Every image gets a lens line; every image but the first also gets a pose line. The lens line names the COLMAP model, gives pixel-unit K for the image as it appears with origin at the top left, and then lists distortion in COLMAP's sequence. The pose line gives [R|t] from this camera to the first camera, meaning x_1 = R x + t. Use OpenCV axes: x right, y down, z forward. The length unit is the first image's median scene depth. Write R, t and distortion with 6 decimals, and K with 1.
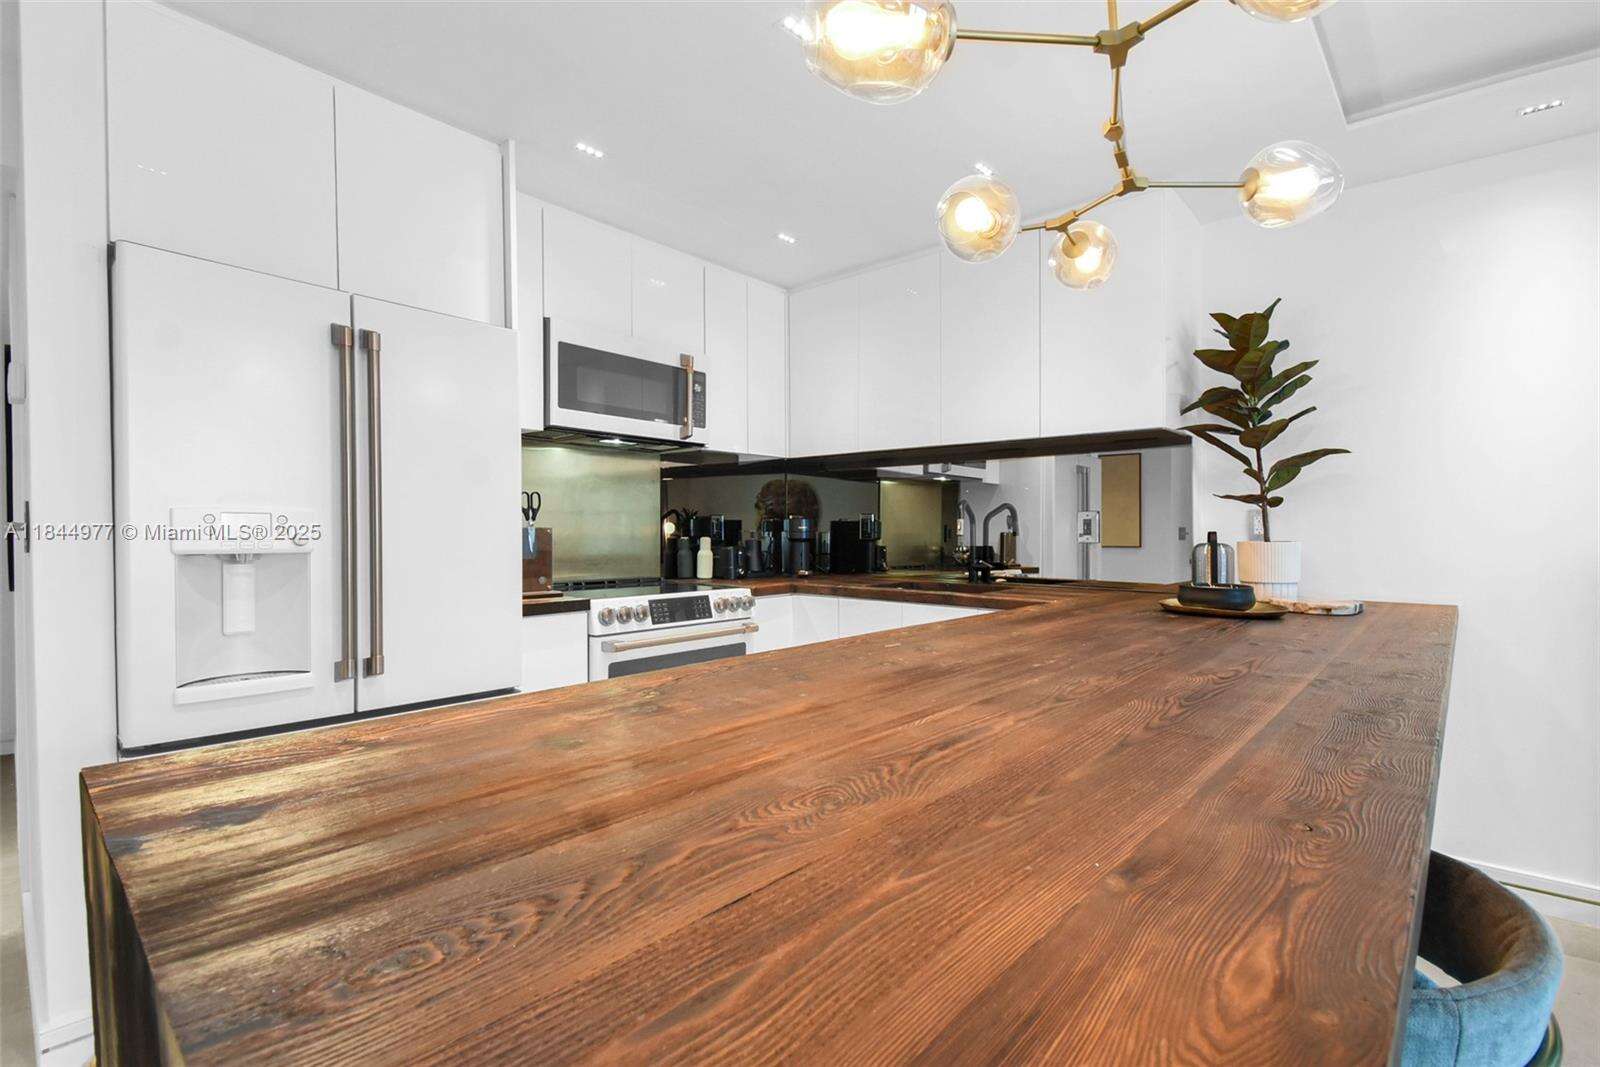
lens RADIAL K [[729.3, 0, 800.6], [0, 729.3, 525.9], [0, 0, 1]] dist [0.001044, 0.000090]
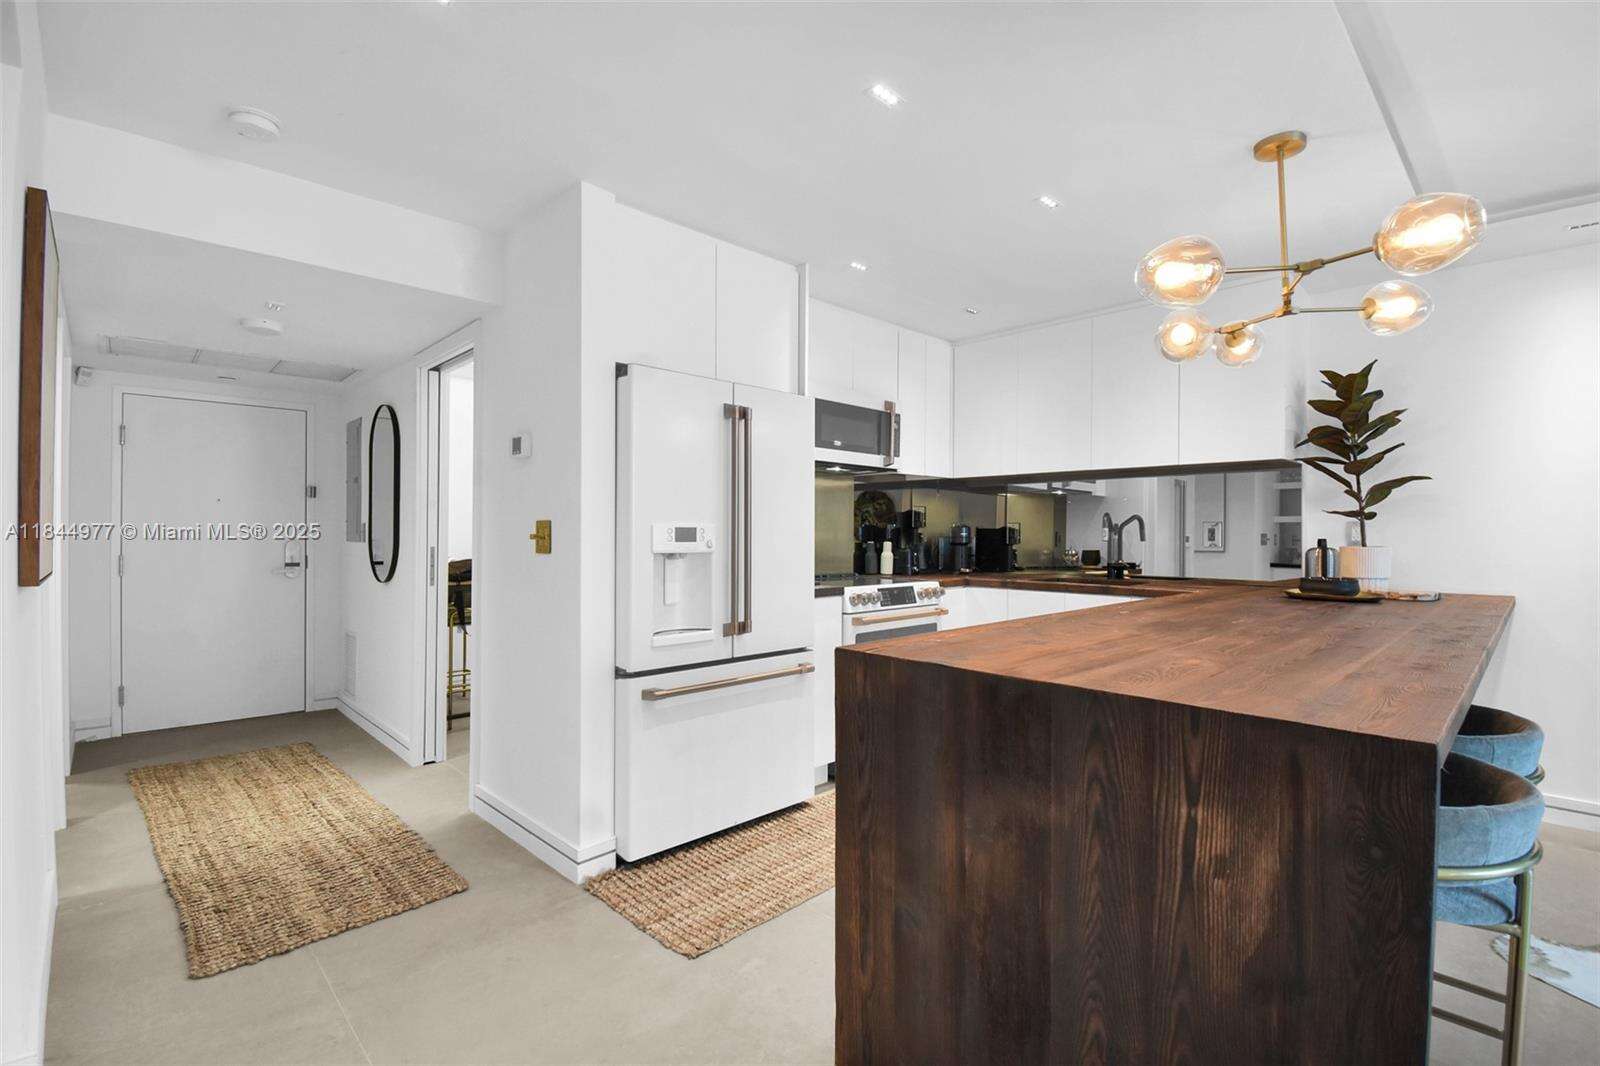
lens RADIAL K [[705.4, 0, 793.2], [0, 705.4, 540.4], [0, 0, 1]] dist [-0.000337, -0.014320]
pose [[0.996523, 0.002358, -0.083280, -0.266578], [-0.001105, 0.999885, 0.015093, -0.007092], [0.083306, -0.014948, 0.996412, -0.324251]]
